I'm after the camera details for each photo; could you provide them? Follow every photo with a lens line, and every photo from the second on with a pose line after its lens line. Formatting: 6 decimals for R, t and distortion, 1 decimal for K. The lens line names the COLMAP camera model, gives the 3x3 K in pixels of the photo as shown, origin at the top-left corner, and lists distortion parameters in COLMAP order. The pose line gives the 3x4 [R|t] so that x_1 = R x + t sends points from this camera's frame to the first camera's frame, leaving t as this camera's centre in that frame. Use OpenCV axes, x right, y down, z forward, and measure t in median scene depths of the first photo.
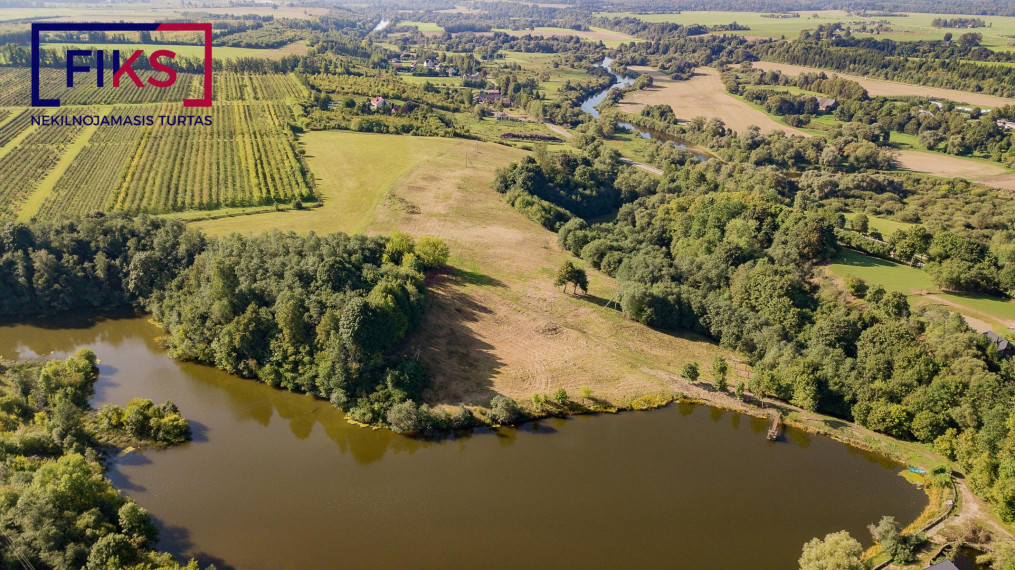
lens RADIAL K [[773.5, 0, 507.5], [0, 773.5, 285.0], [0, 0, 1]] dist [0.011127, -0.010522]
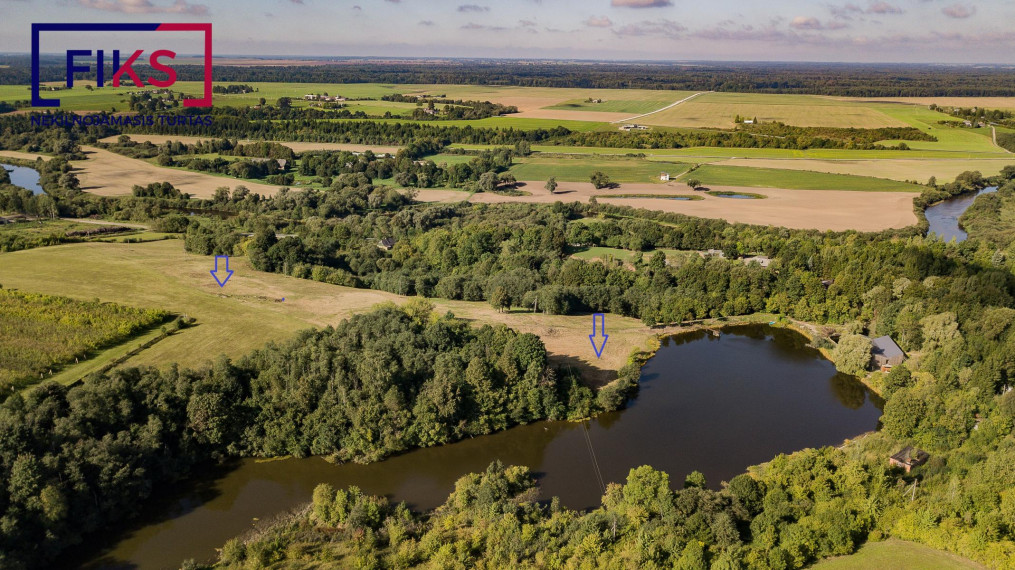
lens RADIAL K [[773.5, 0, 507.5], [0, 773.5, 285.0], [0, 0, 1]] dist [0.011127, -0.010522]
pose [[0.586369, -0.236149, 0.774858, -0.411162], [0.294909, 0.953151, 0.067316, -0.054182], [-0.754453, 0.189041, 0.628541, 0.080823]]
